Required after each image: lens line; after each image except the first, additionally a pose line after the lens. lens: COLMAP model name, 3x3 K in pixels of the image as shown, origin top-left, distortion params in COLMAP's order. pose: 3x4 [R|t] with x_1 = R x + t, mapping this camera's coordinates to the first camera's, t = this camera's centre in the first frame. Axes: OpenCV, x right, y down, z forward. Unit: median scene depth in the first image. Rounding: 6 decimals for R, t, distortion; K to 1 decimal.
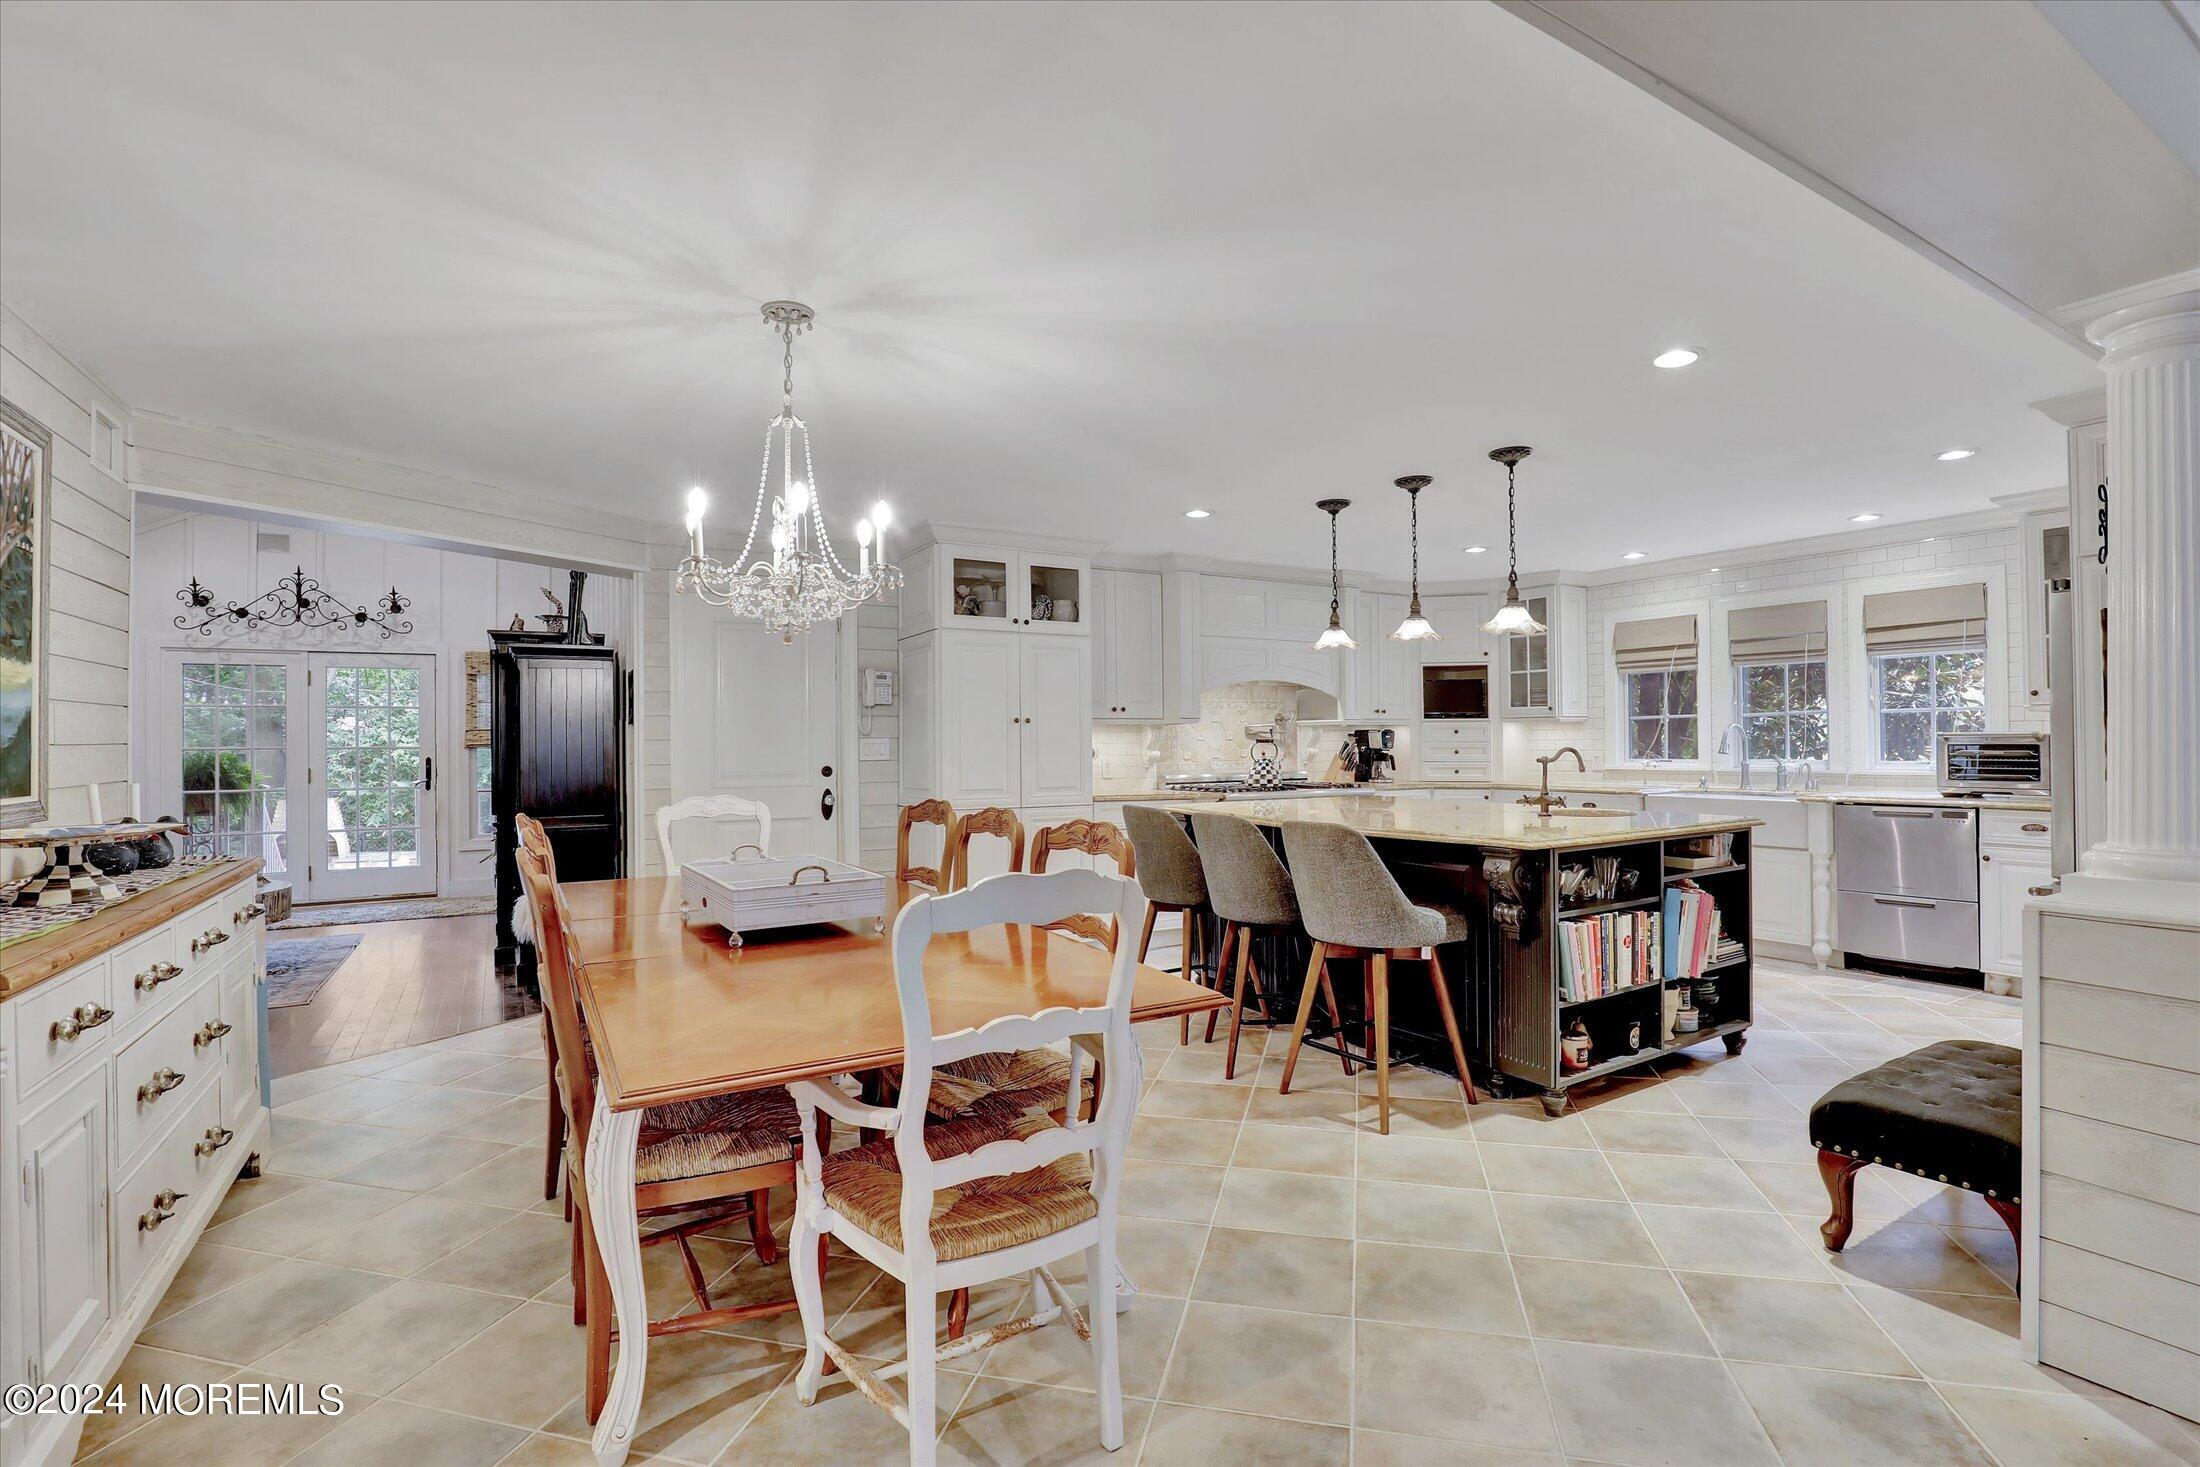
lens RADIAL K [[1012.1, 0, 1104.0], [0, 1012.1, 733.8], [0, 0, 1]] dist [-0.028233, 0.000803]
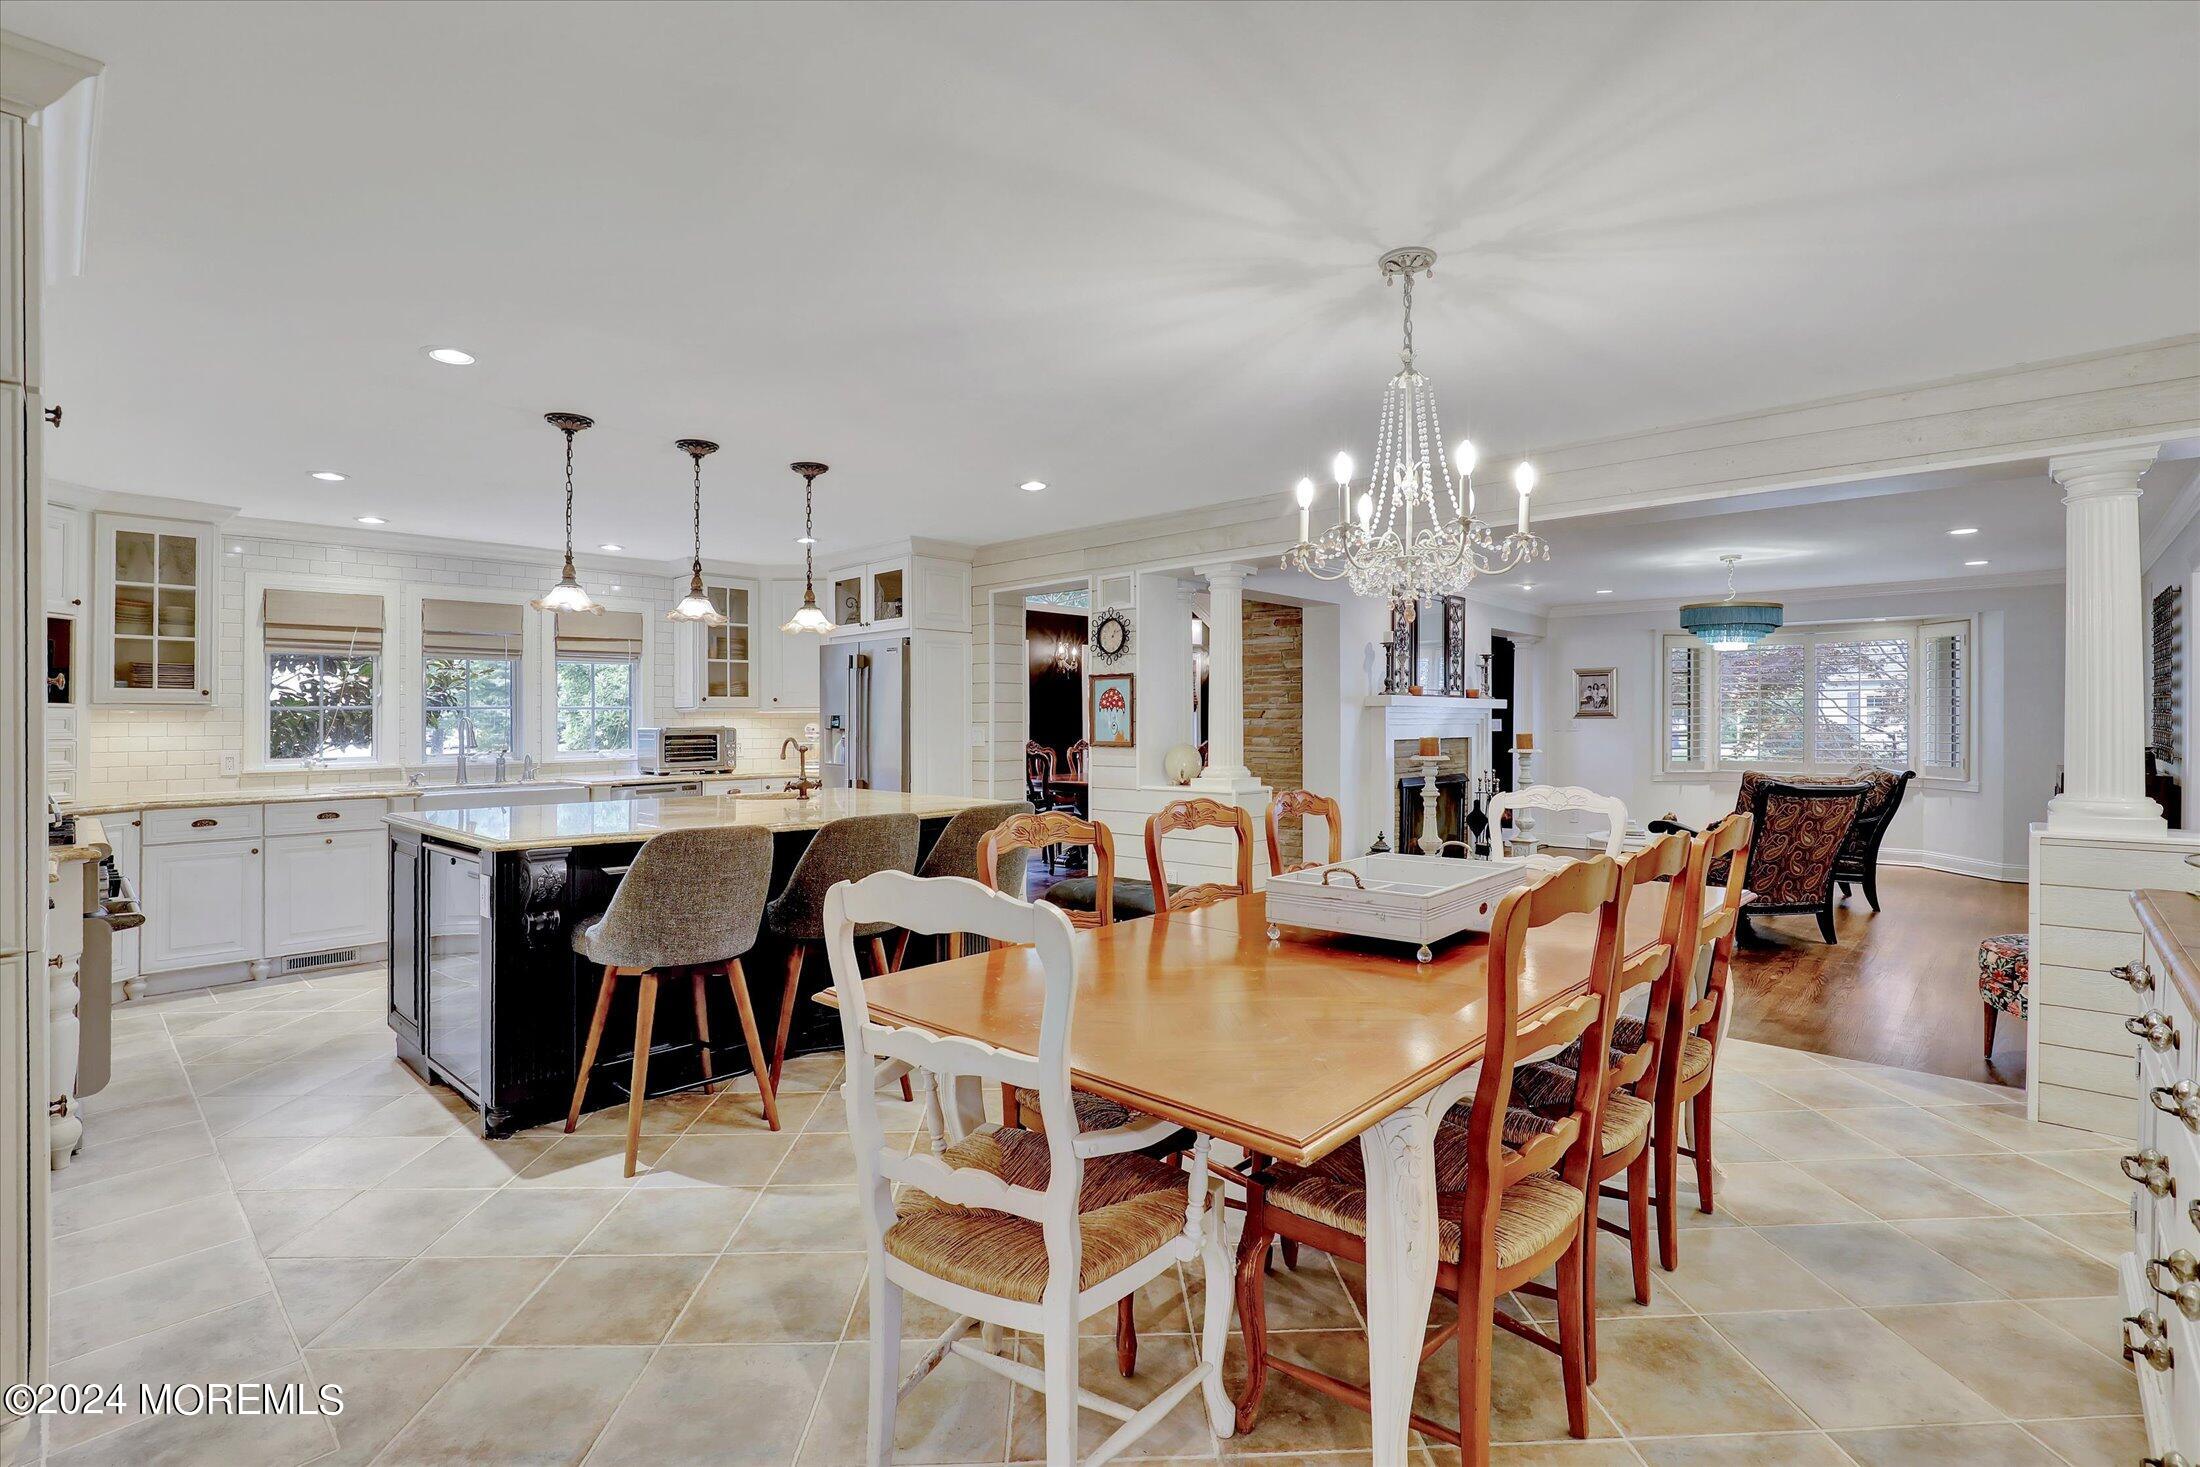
lens RADIAL K [[1019.8, 0, 1109.5], [0, 1019.8, 719.0], [0, 0, 1]] dist [-0.039216, 0.004324]
pose [[-0.284098, 0.011454, 0.958727, -0.526867], [0.001881, 0.999933, -0.011389, 0.004073], [-0.958793, -0.001433, -0.284101, 0.716374]]
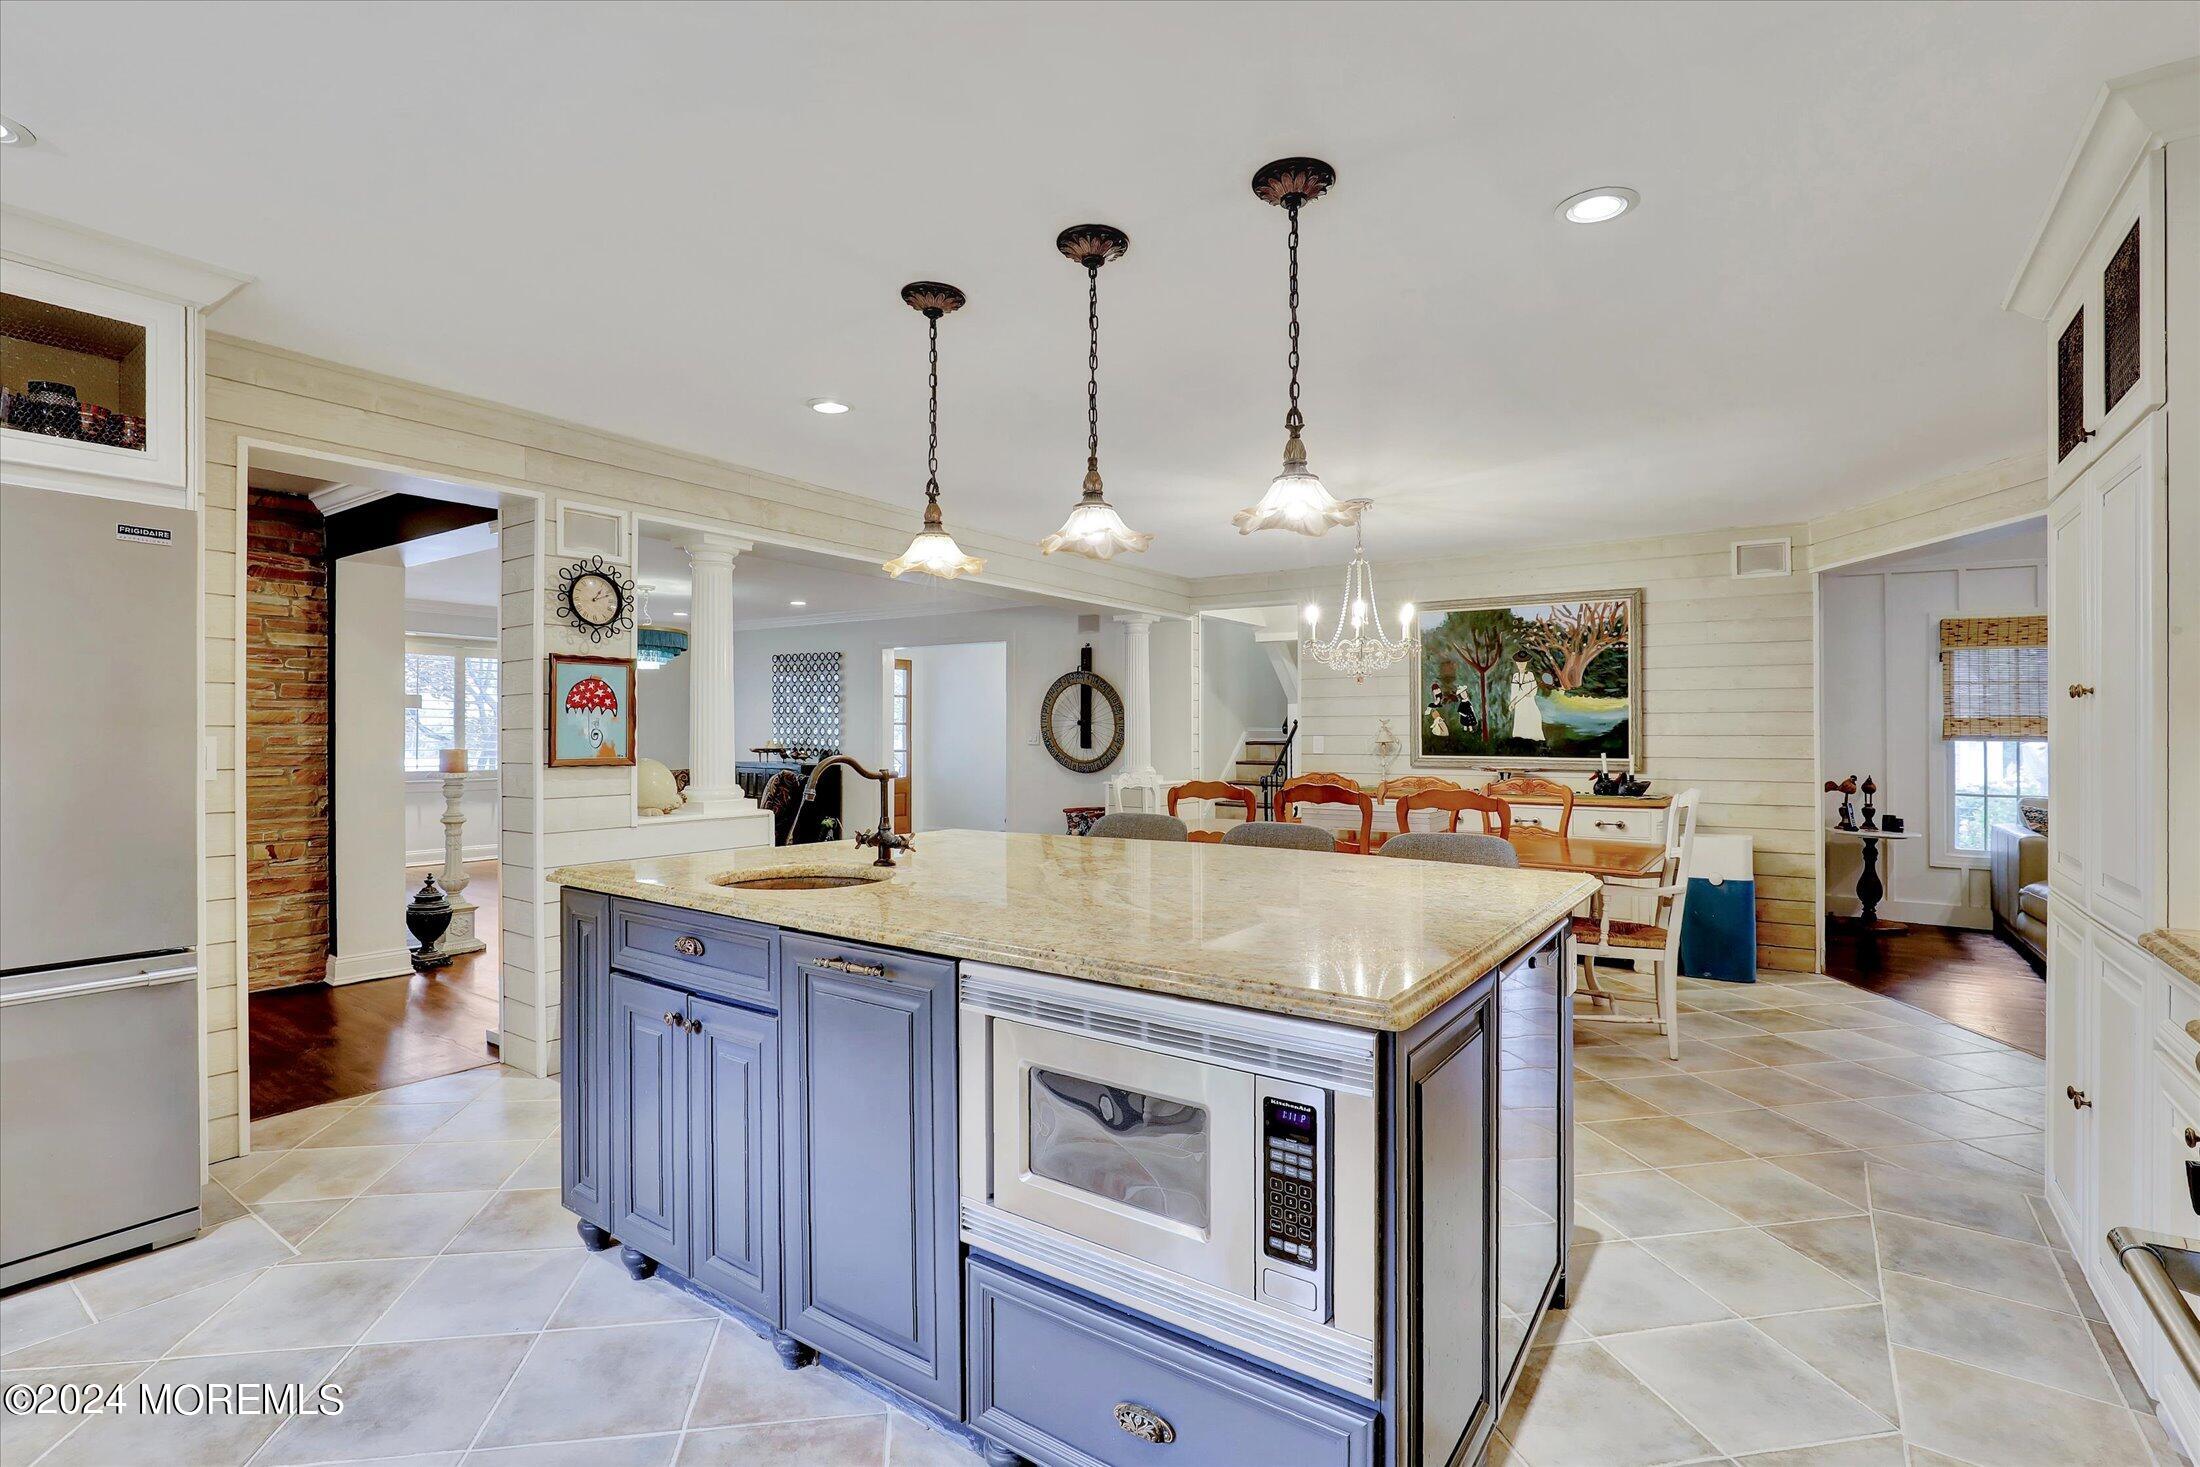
lens RADIAL K [[1019.8, 0, 1109.5], [0, 1019.8, 719.0], [0, 0, 1]] dist [-0.039216, 0.004324]
pose [[-0.909122, -0.000567, -0.416531, 0.416222], [0.005726, 0.999888, -0.013860, 0.000100], [0.416492, -0.014986, -0.909016, 1.170661]]
